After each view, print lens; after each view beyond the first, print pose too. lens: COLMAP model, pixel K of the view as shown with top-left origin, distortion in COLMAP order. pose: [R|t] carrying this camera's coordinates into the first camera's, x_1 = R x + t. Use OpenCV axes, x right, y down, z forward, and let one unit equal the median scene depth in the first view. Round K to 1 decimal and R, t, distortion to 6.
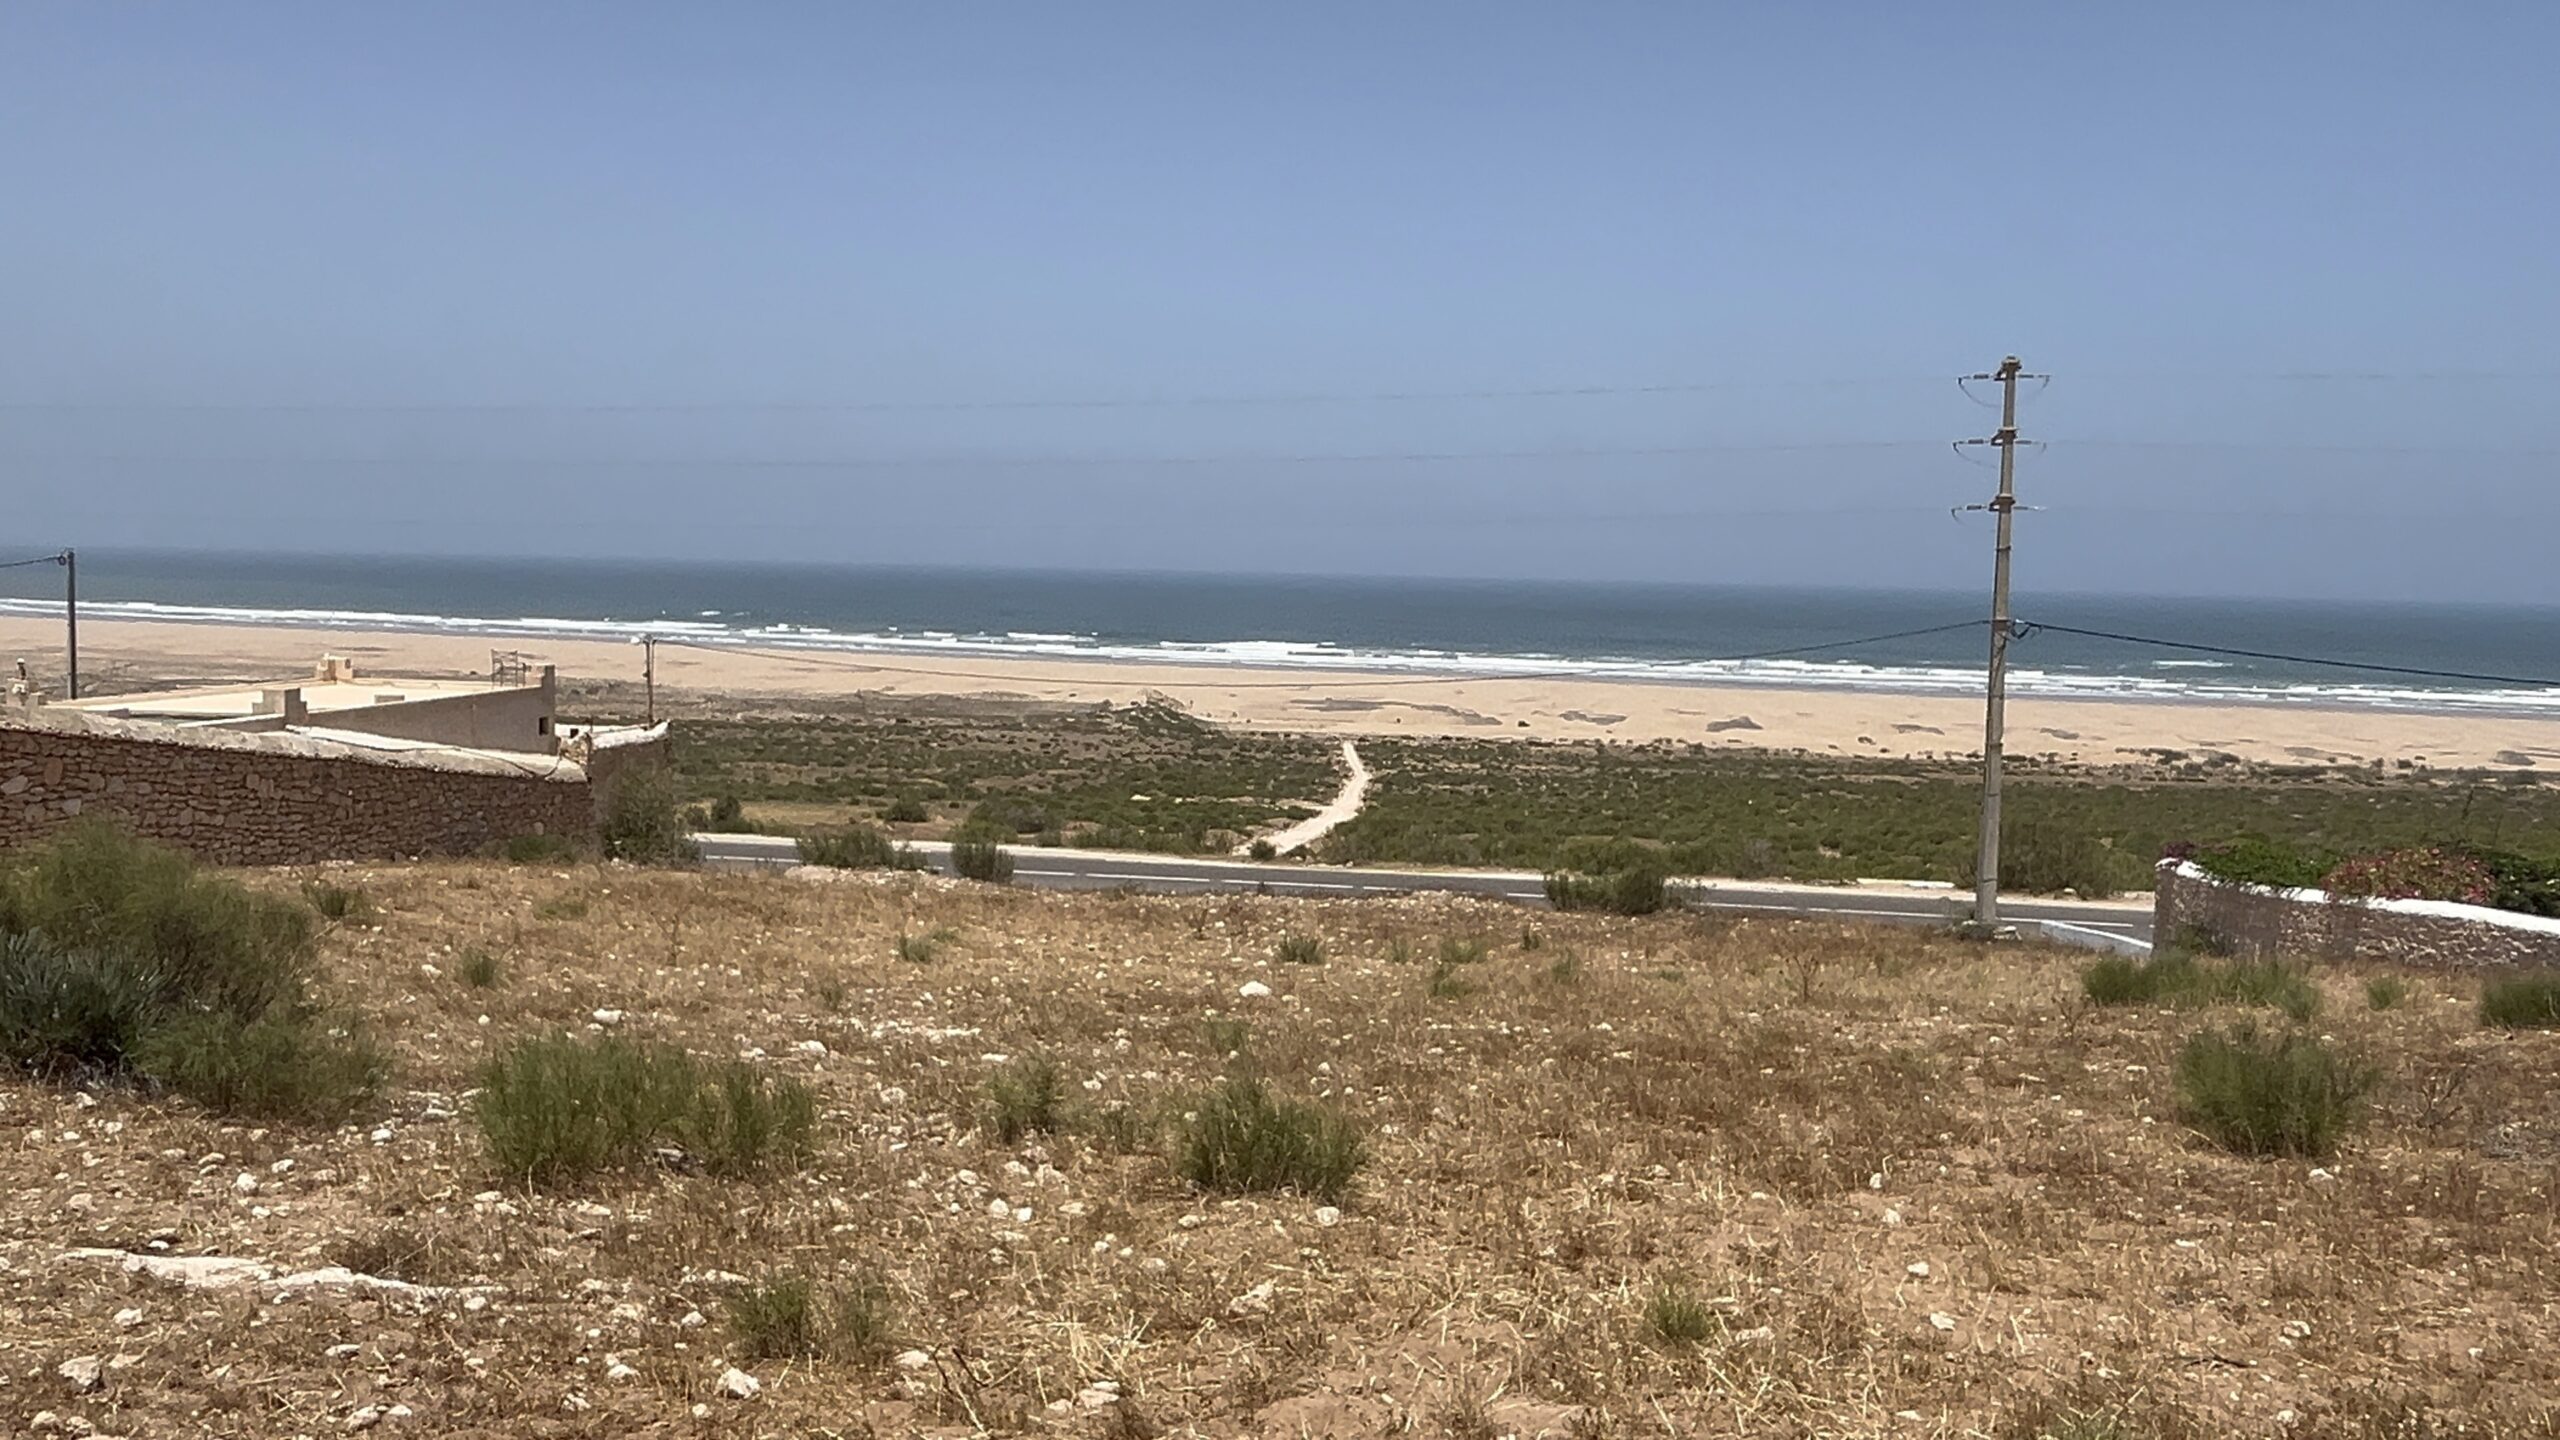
lens RADIAL K [[1965.4, 0, 1263.0], [0, 1965.4, 723.5], [0, 0, 1]] dist [0.022905, -0.032995]
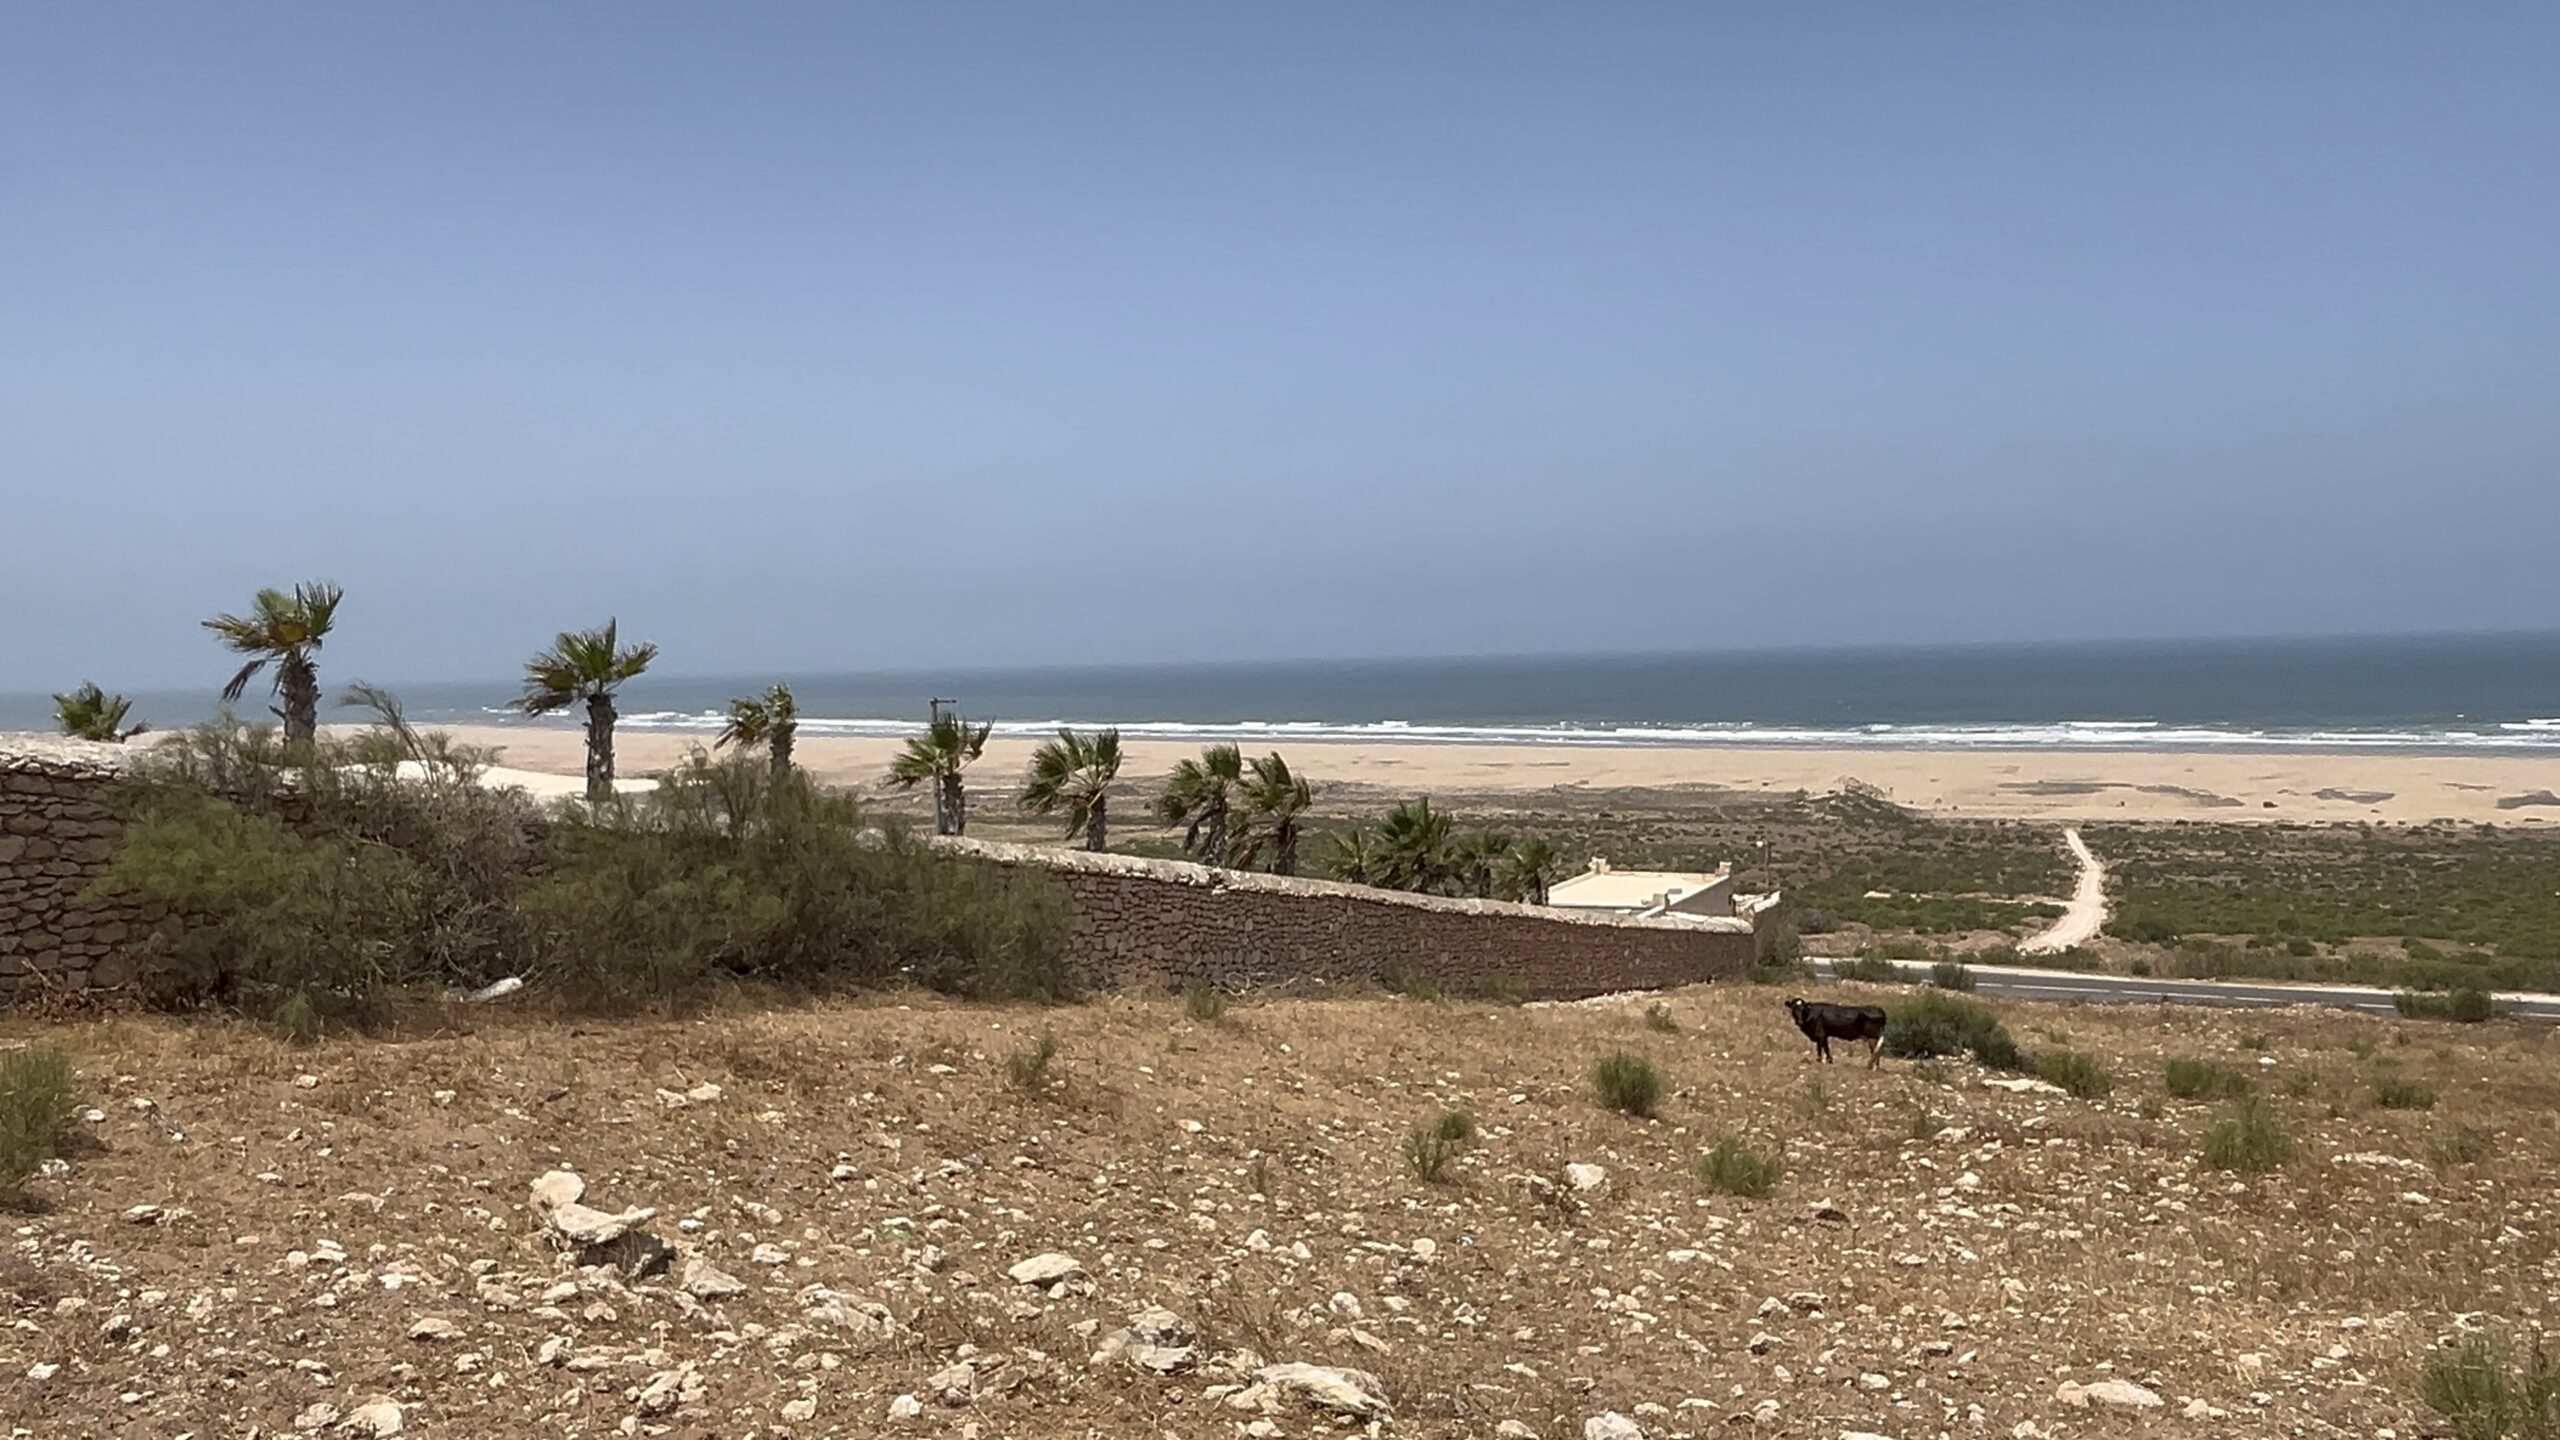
lens RADIAL K [[1965.4, 0, 1274.1], [0, 1965.4, 726.4], [0, 0, 1]] dist [0.022905, -0.032995]
pose [[0.945262, -0.033336, -0.324604, -0.010855], [0.019592, 0.998771, -0.045518, -0.004689], [0.325722, 0.036667, 0.944754, -0.043922]]
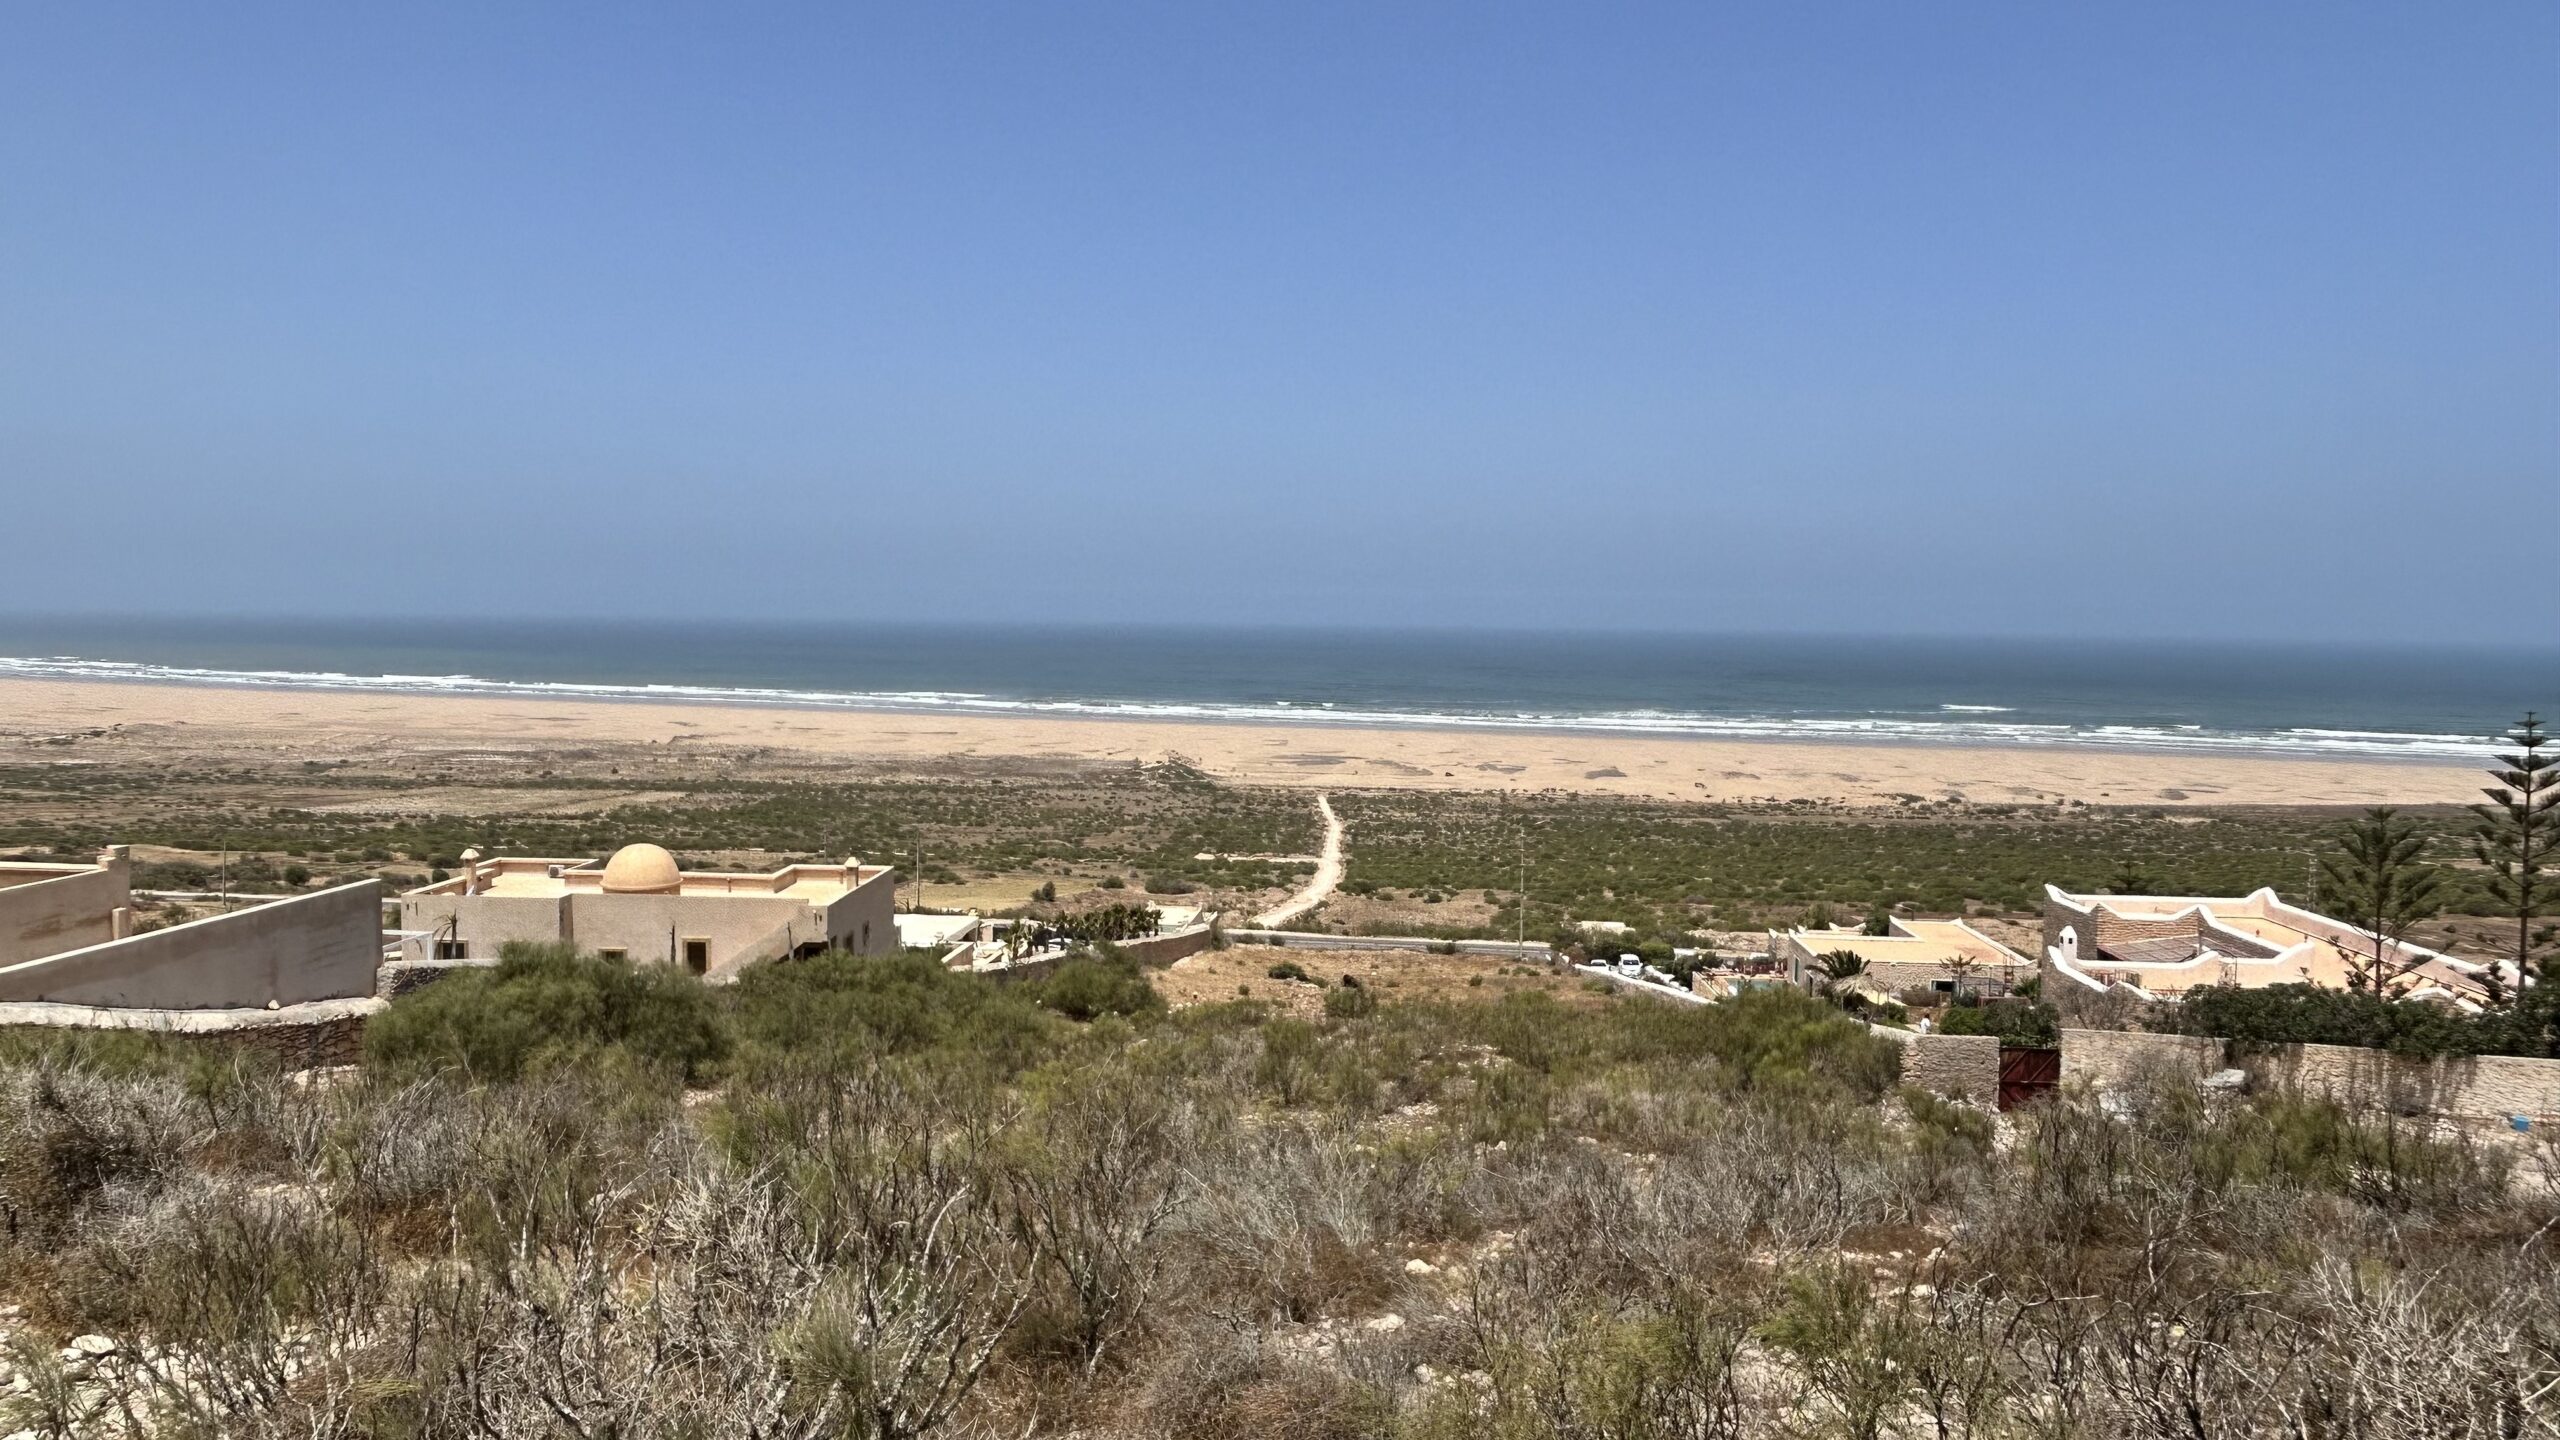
lens RADIAL K [[1637.8, 0, 1261.4], [0, 1637.8, 706.0], [0, 0, 1]] dist [0.006231, -0.008768]
pose [[0.999842, -0.009453, 0.015066, -0.016608], [0.009878, 0.999548, -0.028395, -0.021830], [-0.014791, 0.028540, 0.999483, -0.161459]]
